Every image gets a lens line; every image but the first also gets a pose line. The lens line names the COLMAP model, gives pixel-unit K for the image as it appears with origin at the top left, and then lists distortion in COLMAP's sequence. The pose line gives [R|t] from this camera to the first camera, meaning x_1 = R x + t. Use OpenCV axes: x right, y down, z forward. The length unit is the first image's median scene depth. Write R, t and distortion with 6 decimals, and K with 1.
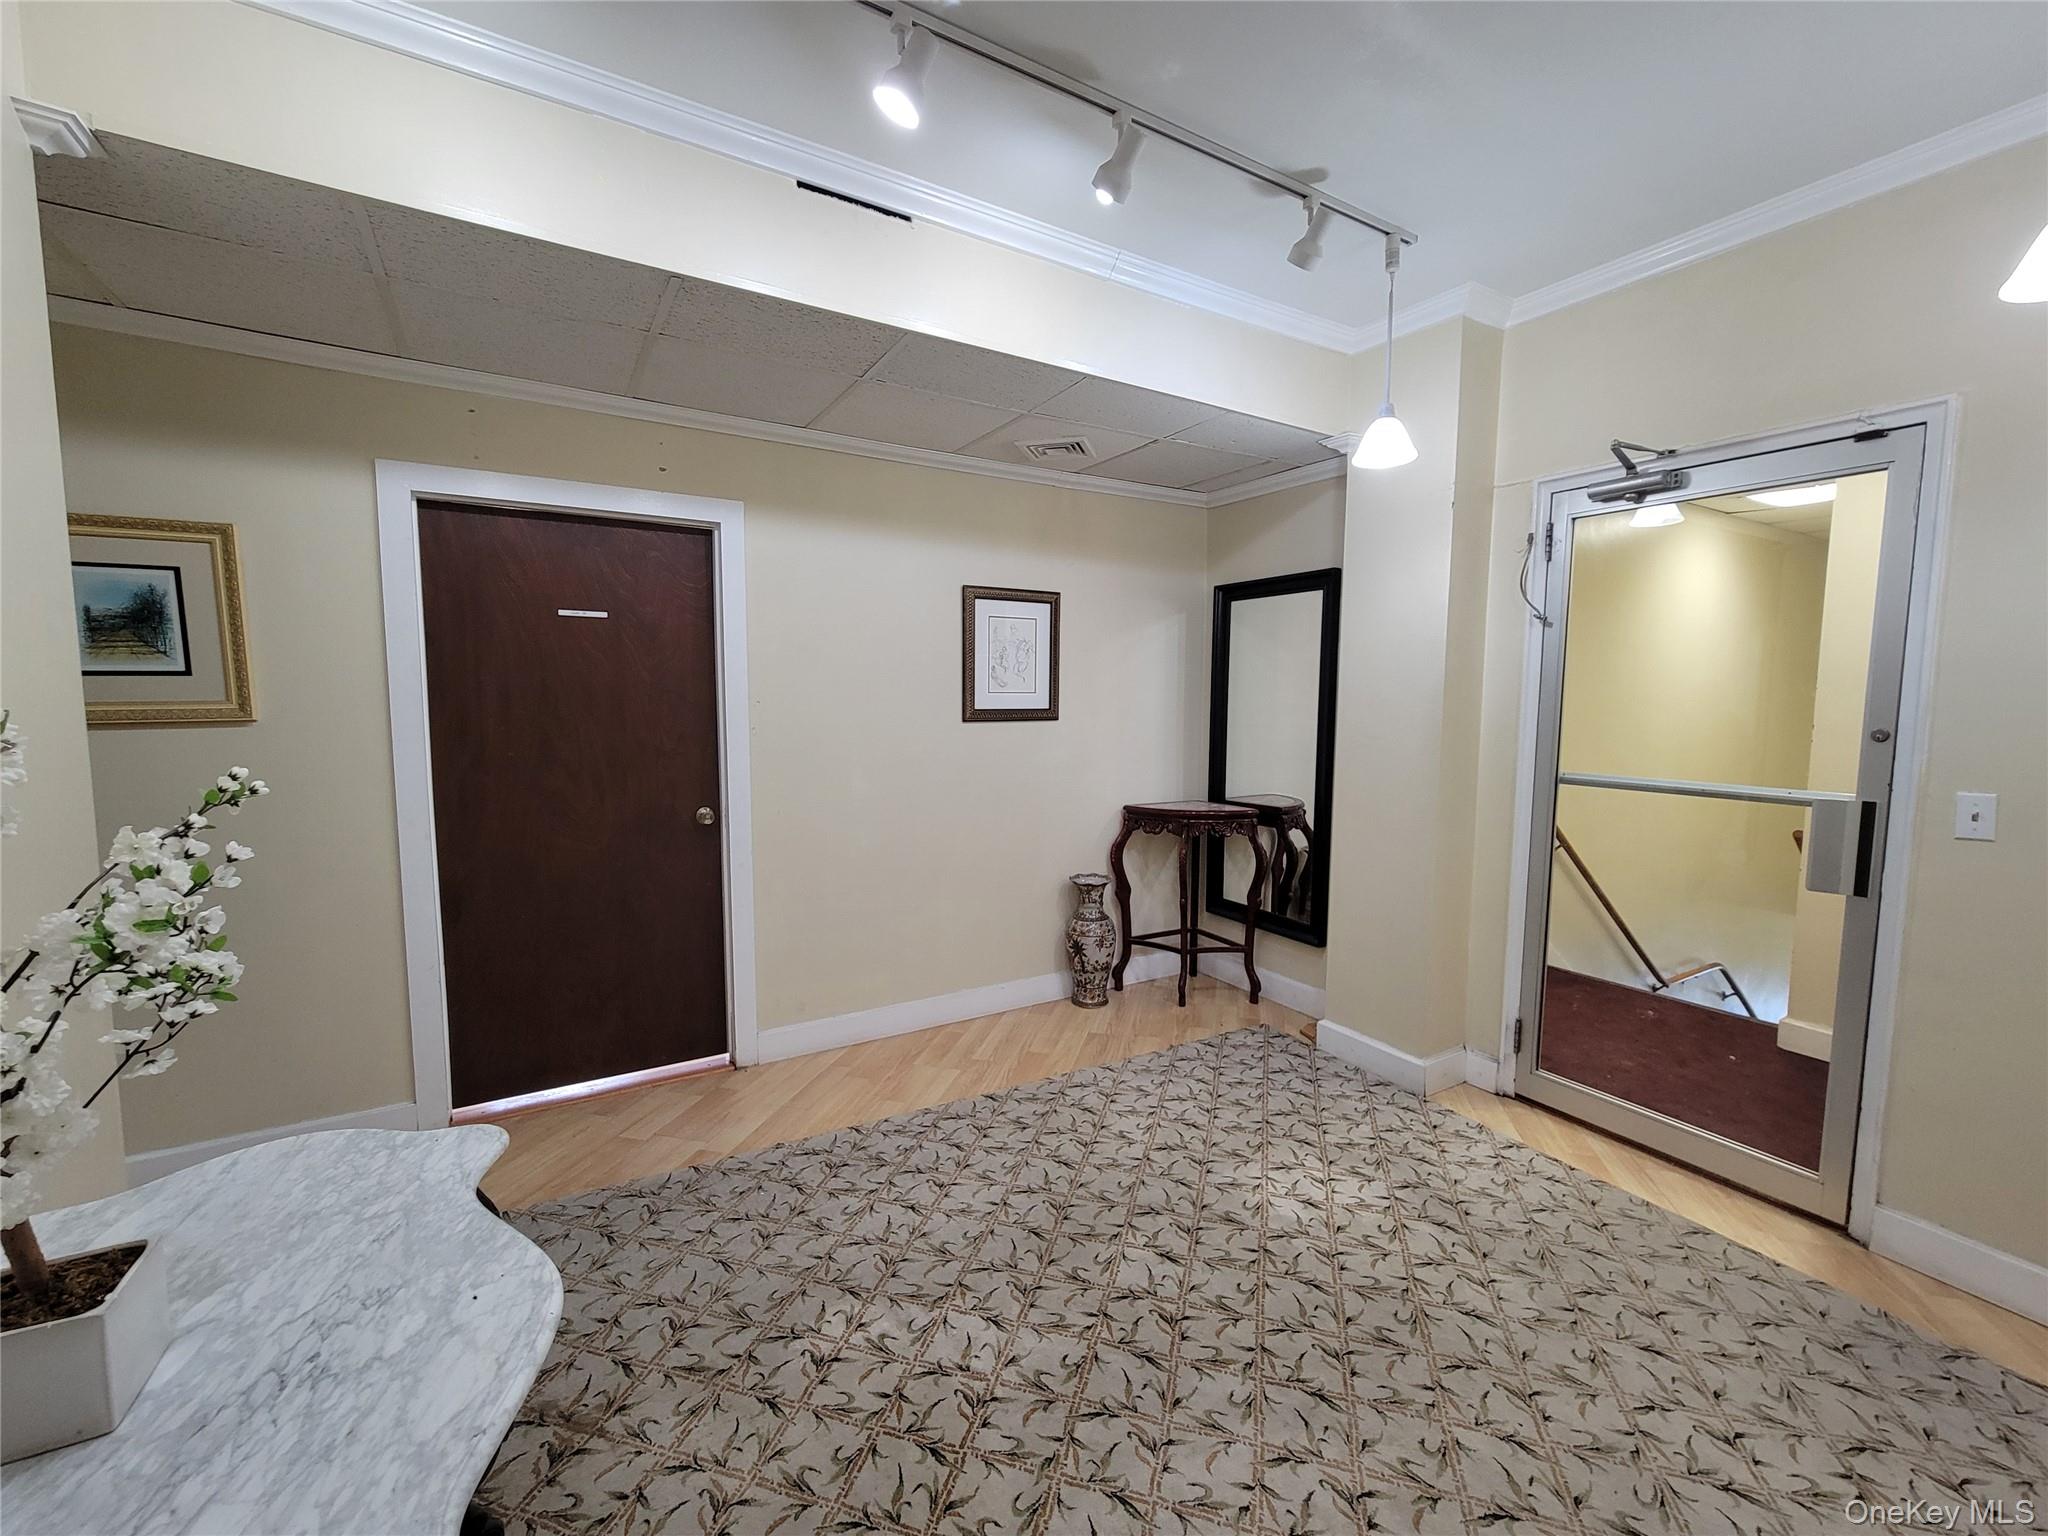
lens RADIAL K [[856.9, 0, 1032.5], [0, 856.9, 773.0], [0, 0, 1]] dist [0.001129, -0.002016]
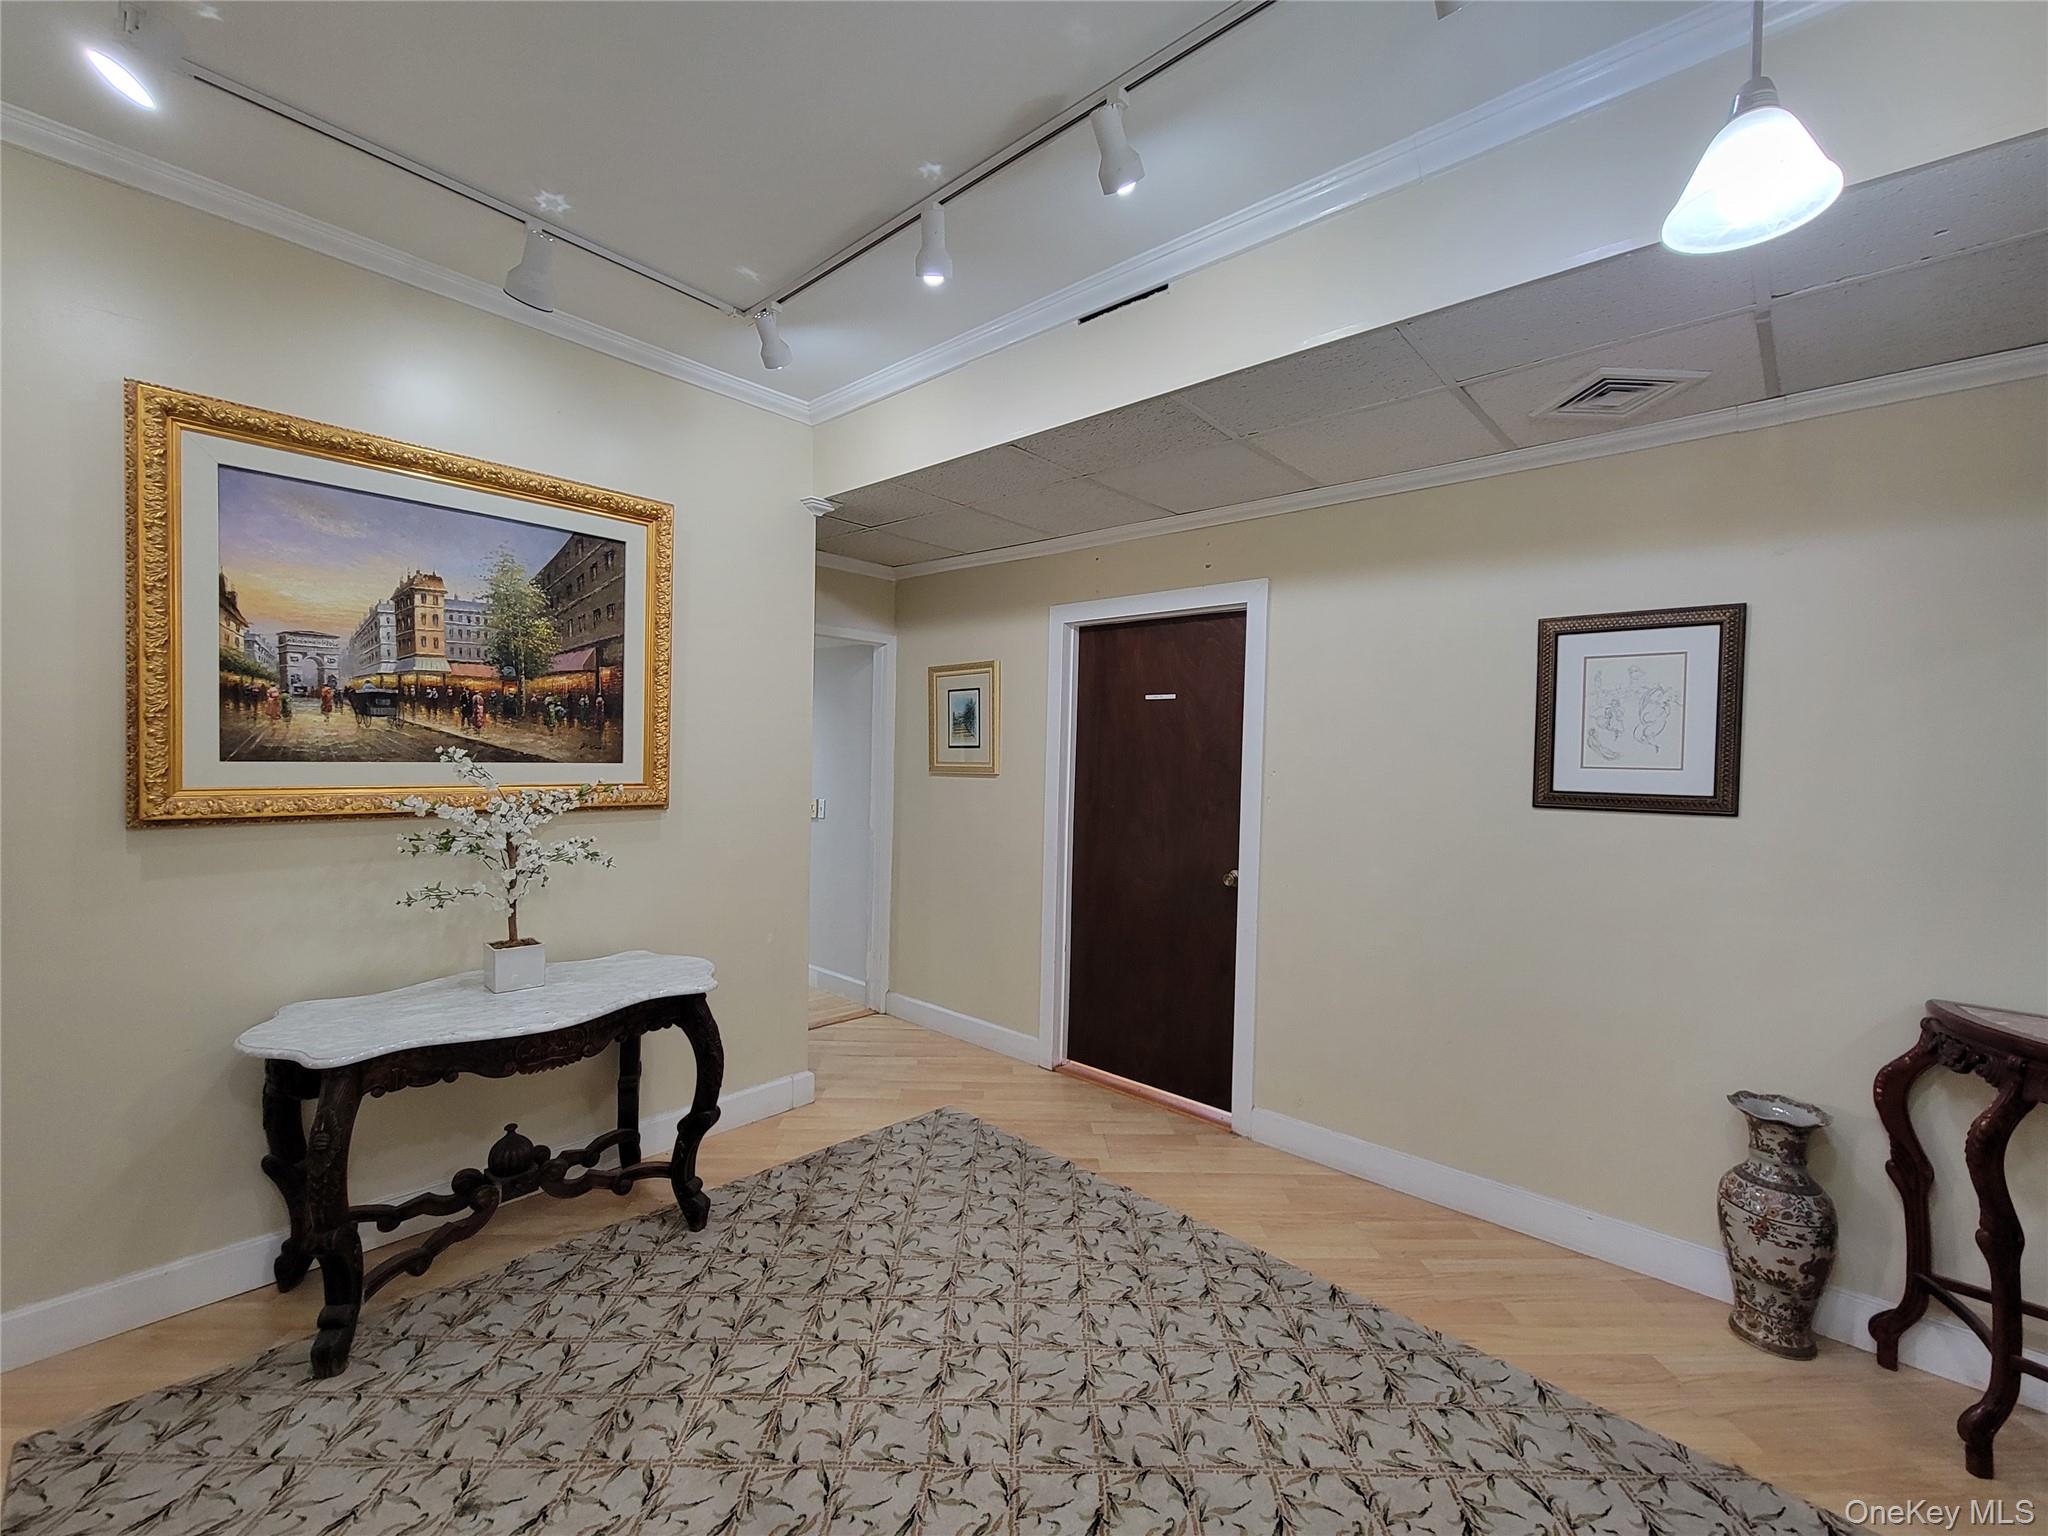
lens RADIAL K [[856.9, 0, 1032.5], [0, 856.9, 773.0], [0, 0, 1]] dist [0.001129, -0.002016]
pose [[0.285382, 0.019389, -0.958218, 0.580758], [-0.109835, 0.993870, -0.012601, -0.039627], [0.952099, 0.108842, 0.285763, 0.467488]]
